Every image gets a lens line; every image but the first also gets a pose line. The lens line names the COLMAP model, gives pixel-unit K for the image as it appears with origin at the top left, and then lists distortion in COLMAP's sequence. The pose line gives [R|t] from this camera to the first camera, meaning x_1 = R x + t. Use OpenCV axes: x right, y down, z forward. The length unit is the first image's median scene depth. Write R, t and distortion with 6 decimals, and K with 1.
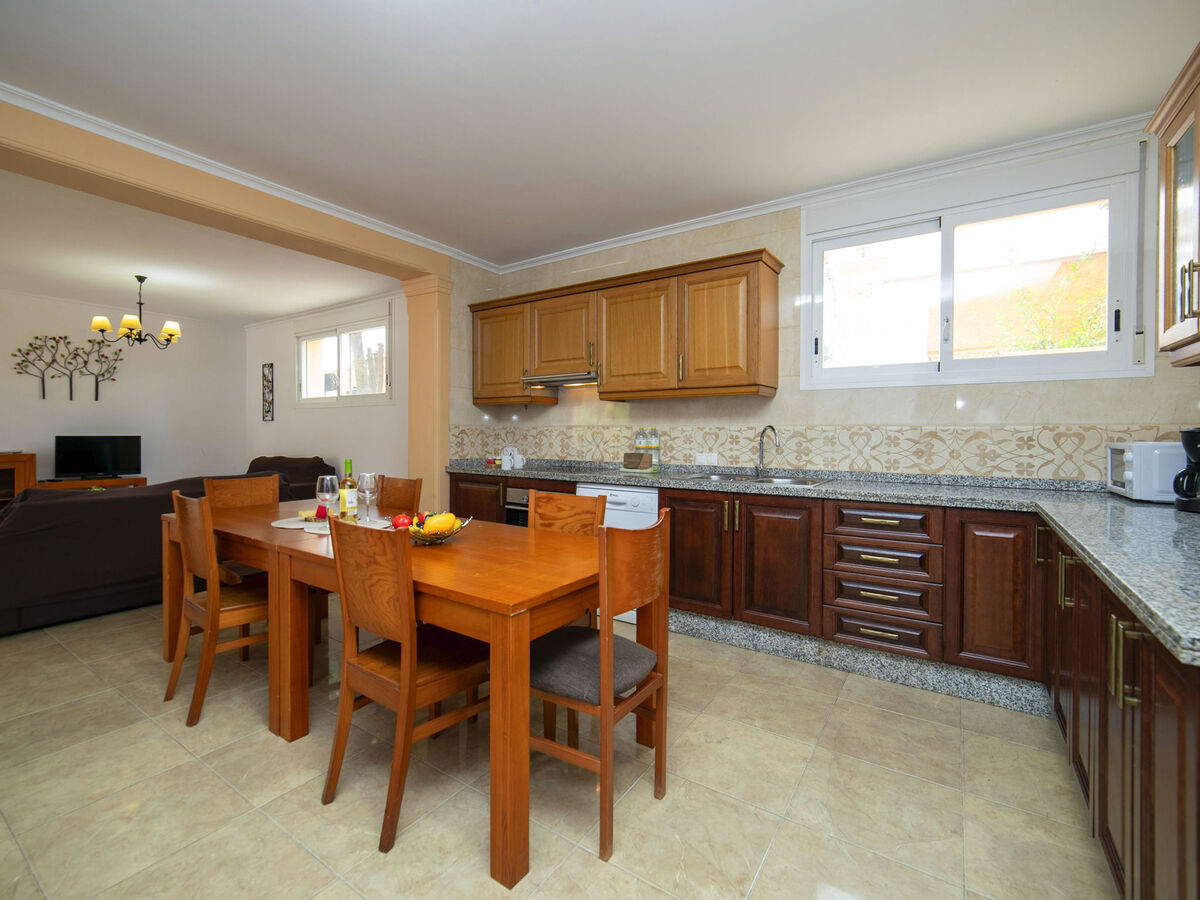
lens RADIAL K [[549.0, 0, 588.5], [0, 549.0, 441.2], [0, 0, 1]] dist [-0.010691, 0.002695]
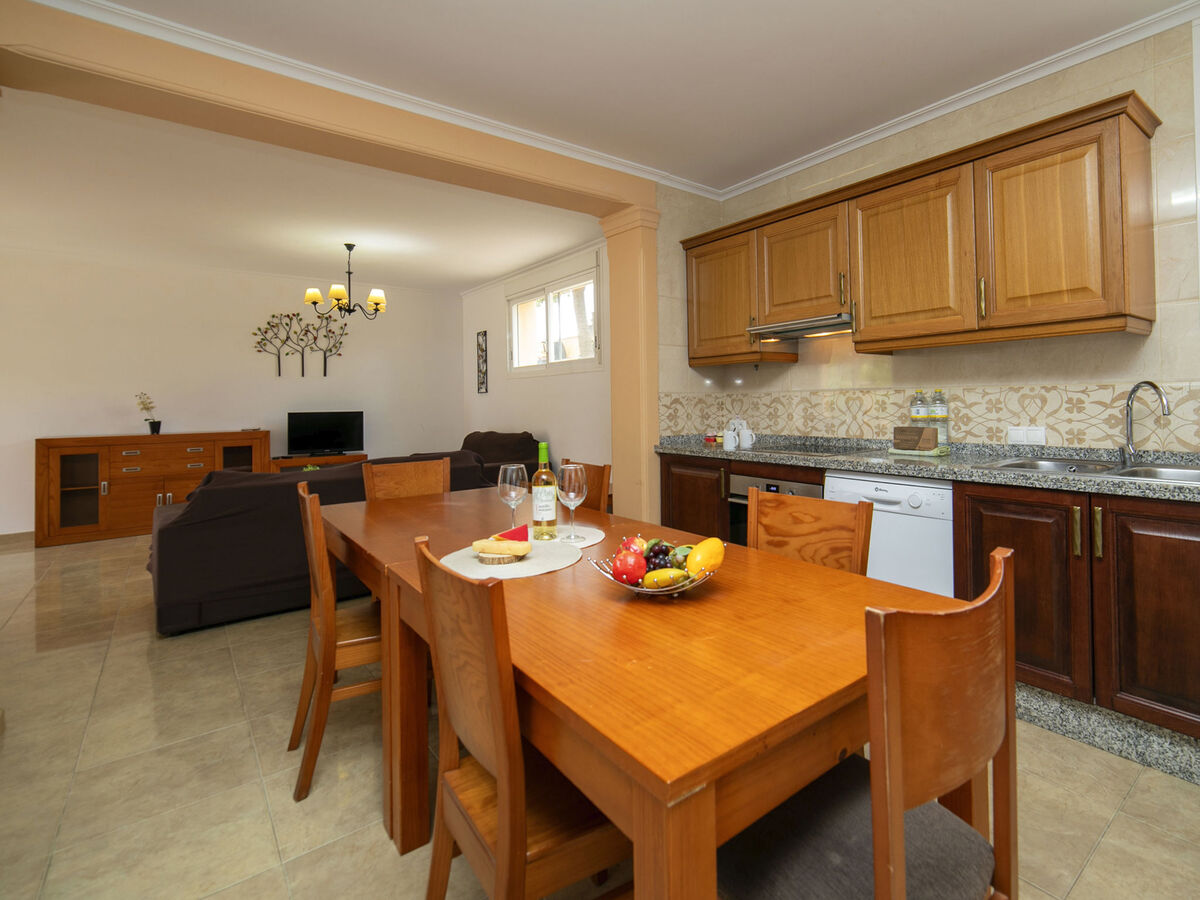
lens RADIAL K [[607.1, 0, 674.0], [0, 607.1, 395.2], [0, 0, 1]] dist [-0.013925, 0.005640]
pose [[0.963766, -0.021520, -0.265879, 0.000932], [0.015099, 0.999543, -0.026170, -0.003005], [0.266321, 0.021207, 0.963651, 0.176921]]
